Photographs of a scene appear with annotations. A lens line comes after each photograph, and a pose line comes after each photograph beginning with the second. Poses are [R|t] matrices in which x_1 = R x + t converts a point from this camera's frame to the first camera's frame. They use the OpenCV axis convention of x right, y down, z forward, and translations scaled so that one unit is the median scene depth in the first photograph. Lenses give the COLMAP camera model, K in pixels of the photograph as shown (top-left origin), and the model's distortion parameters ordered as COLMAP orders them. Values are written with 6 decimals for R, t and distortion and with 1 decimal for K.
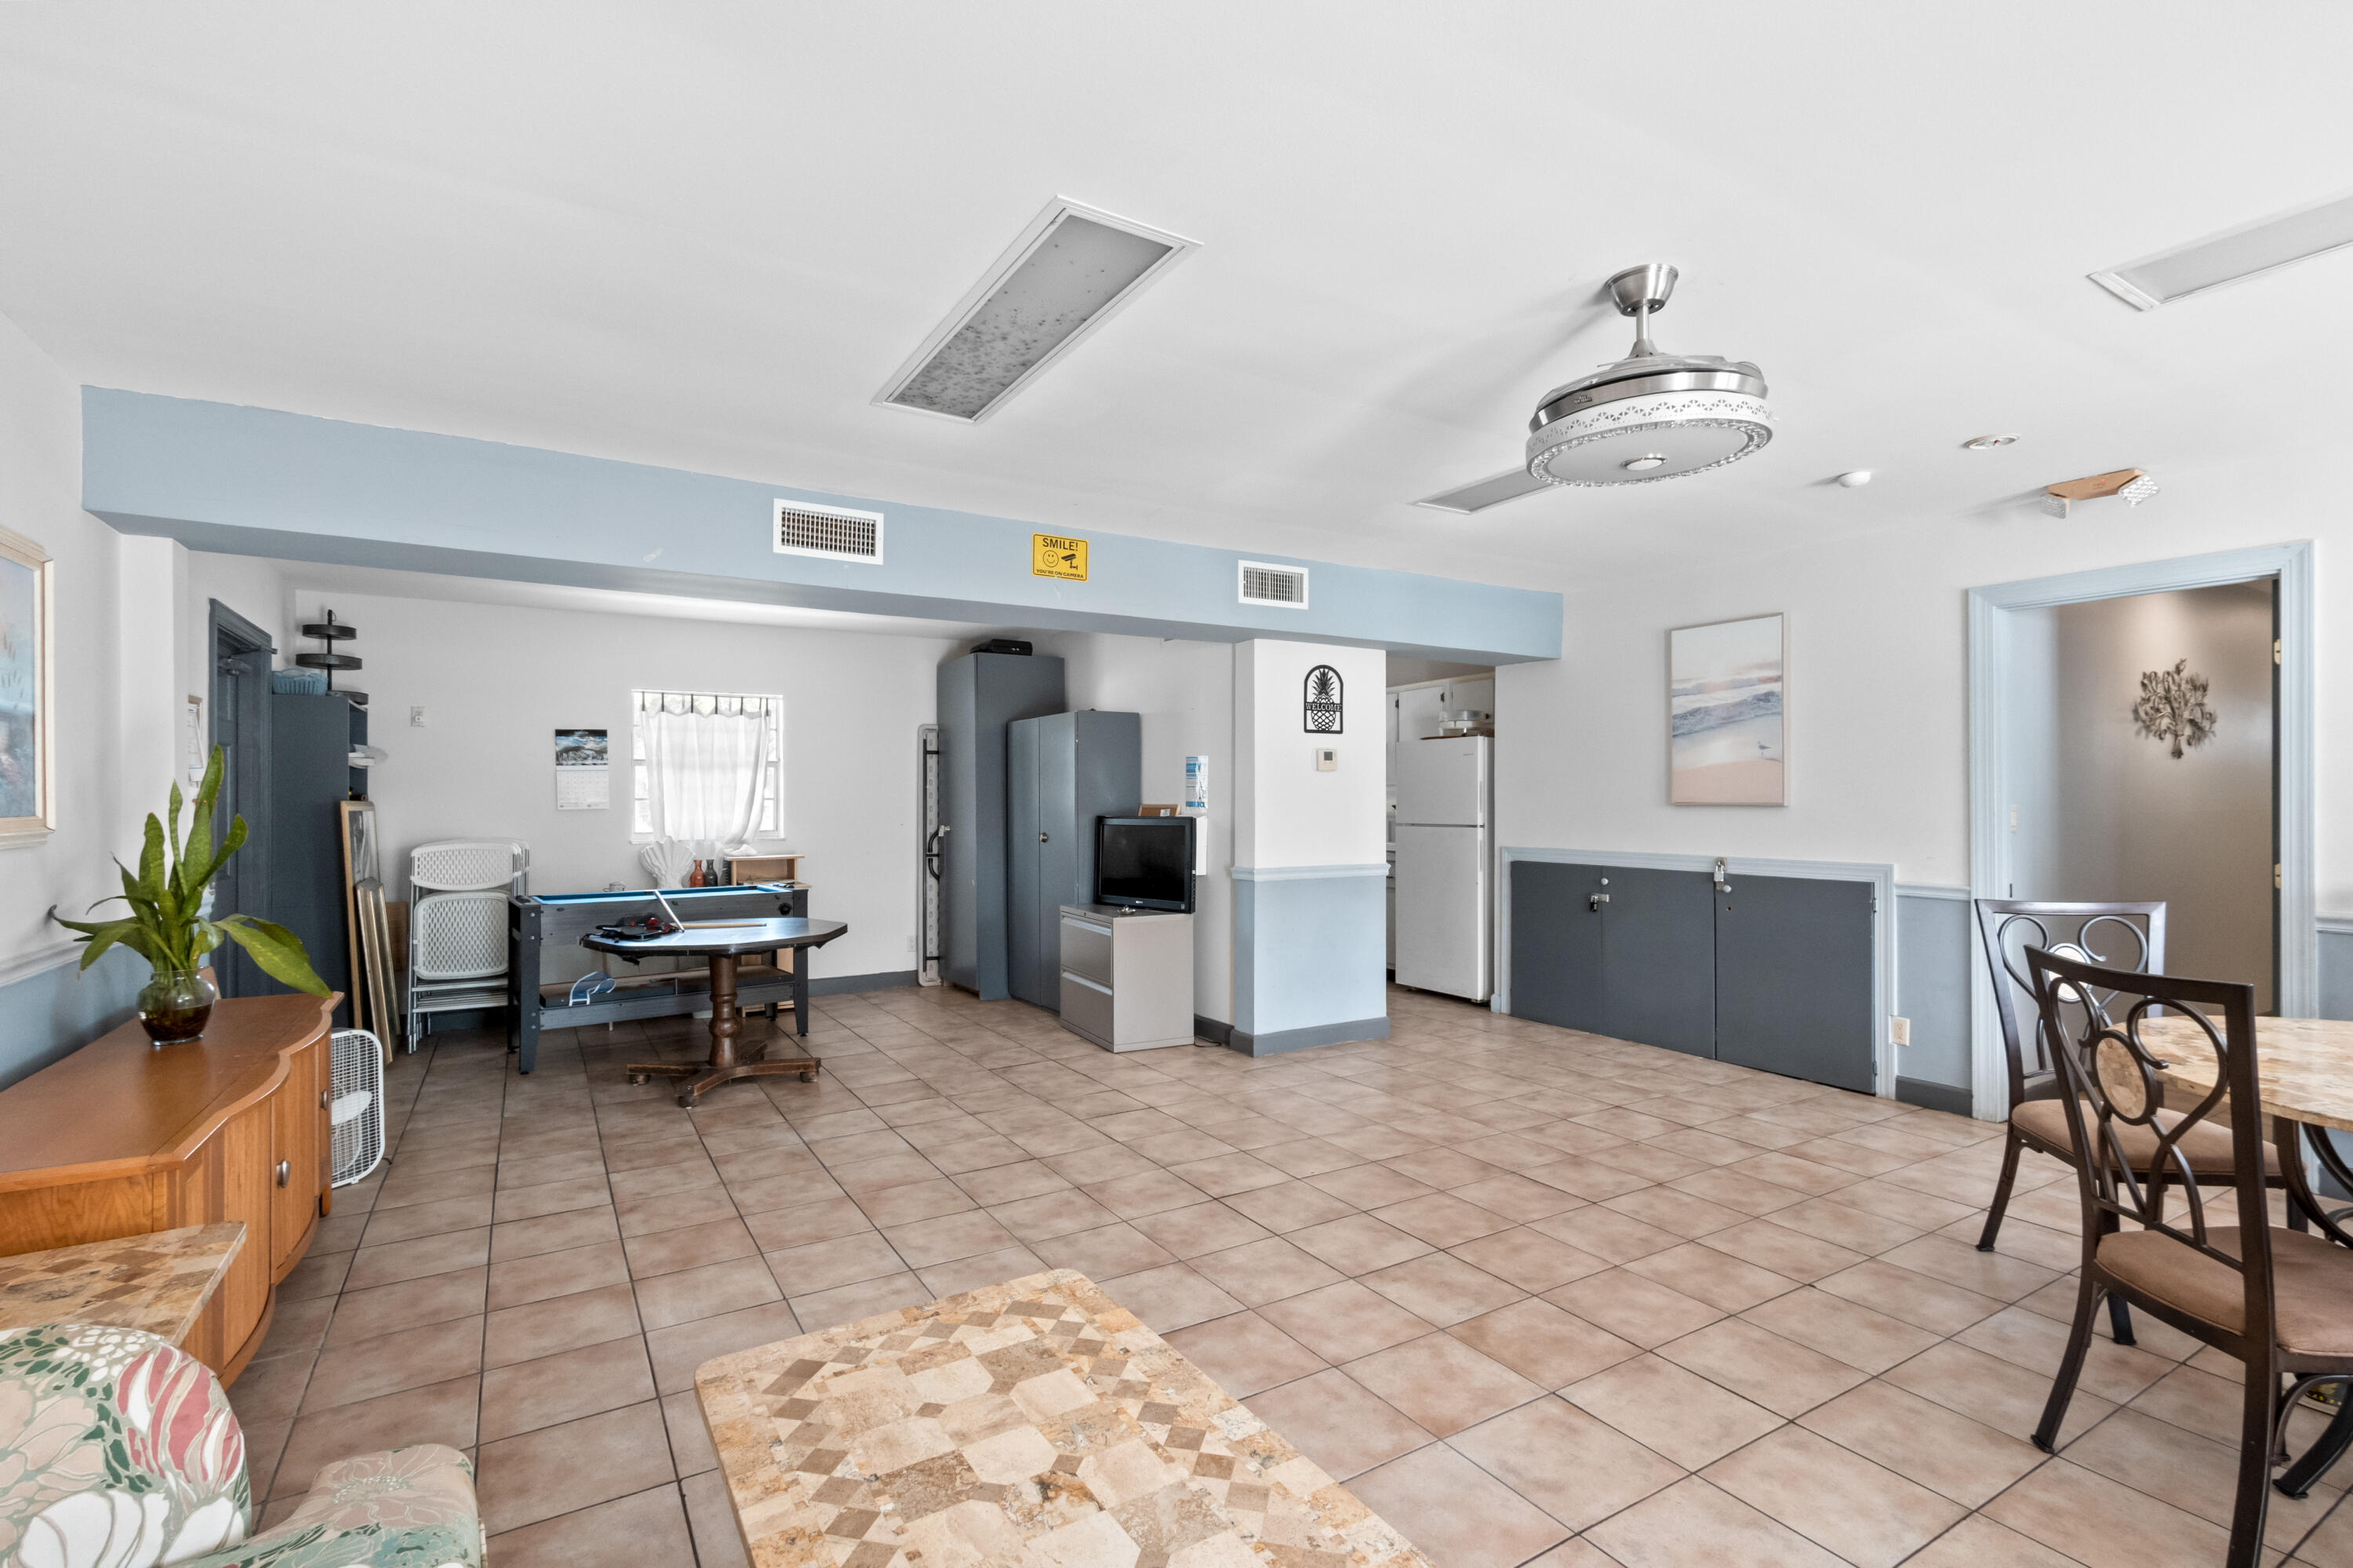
lens RADIAL K [[1085.8, 0, 1178.7], [0, 1085.8, 796.5], [0, 0, 1]] dist [-0.007862, 0.003714]
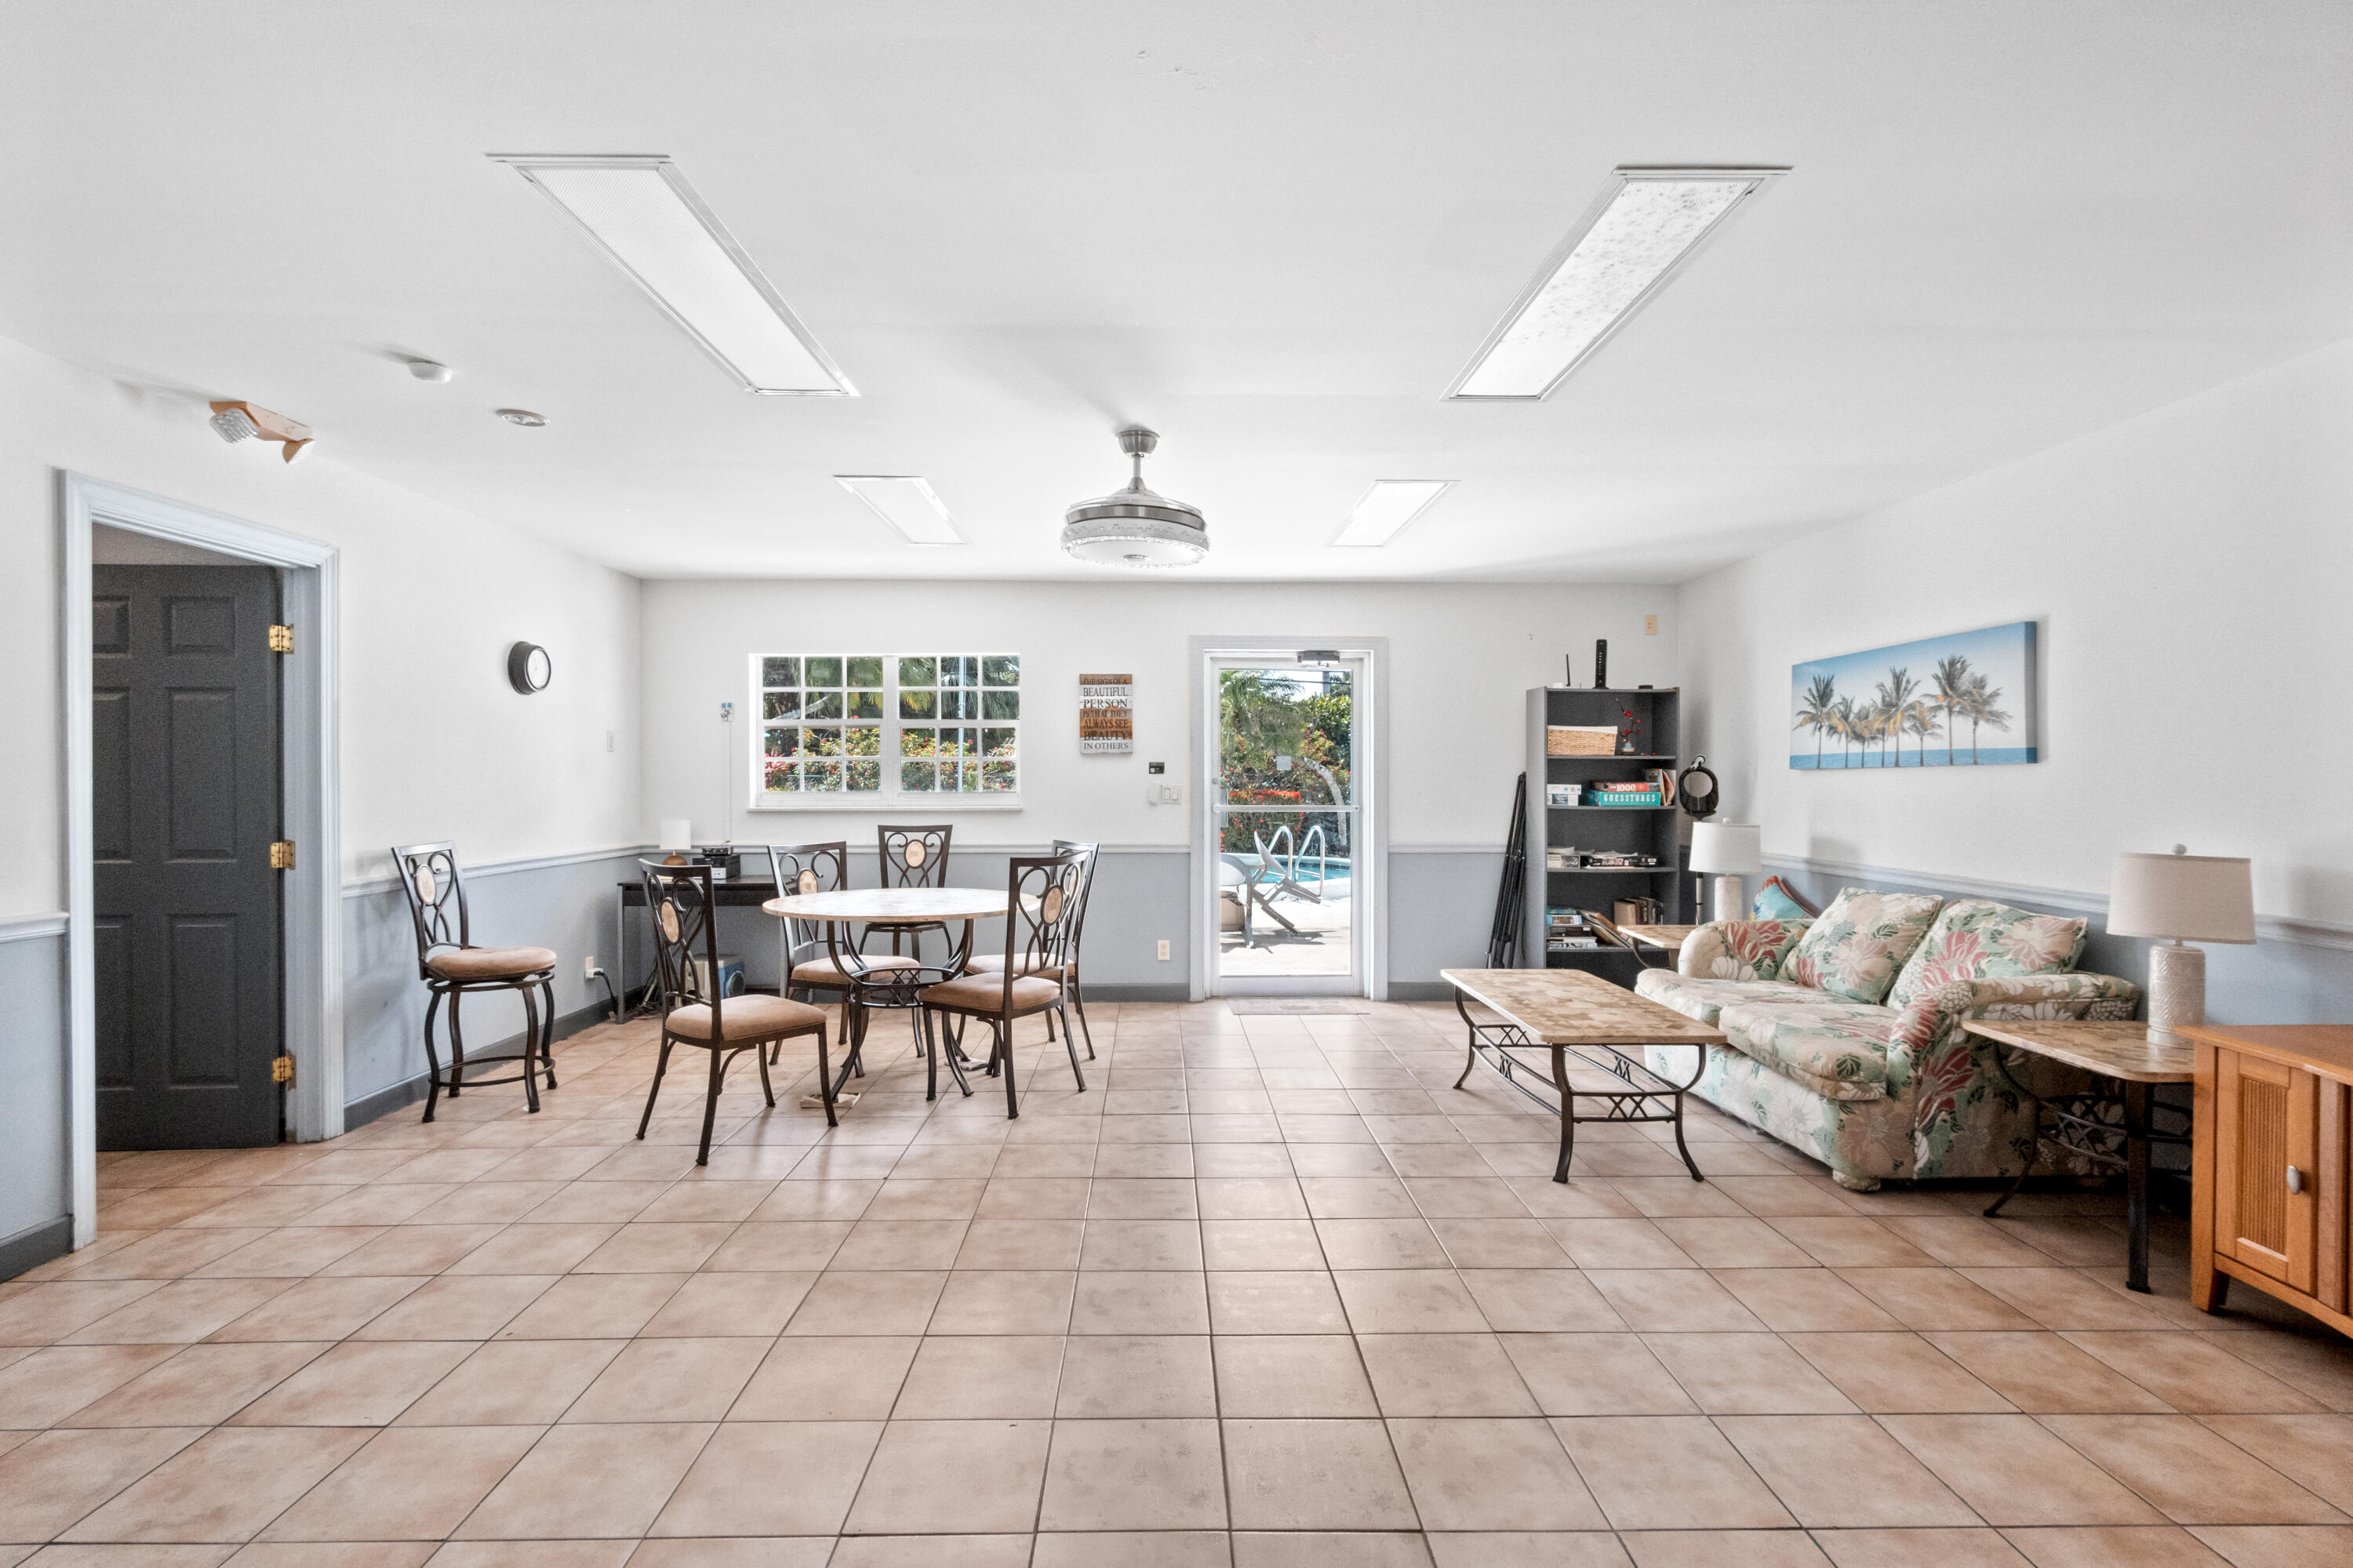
lens RADIAL K [[1085.8, 0, 1173.9], [0, 1085.8, 786.6], [0, 0, 1]] dist [-0.007862, 0.003714]
pose [[-0.865943, -0.001477, 0.500141, -0.279996], [-0.000298, 0.999997, 0.002437, 0.003983], [-0.500143, 0.001961, -0.865941, 1.702249]]
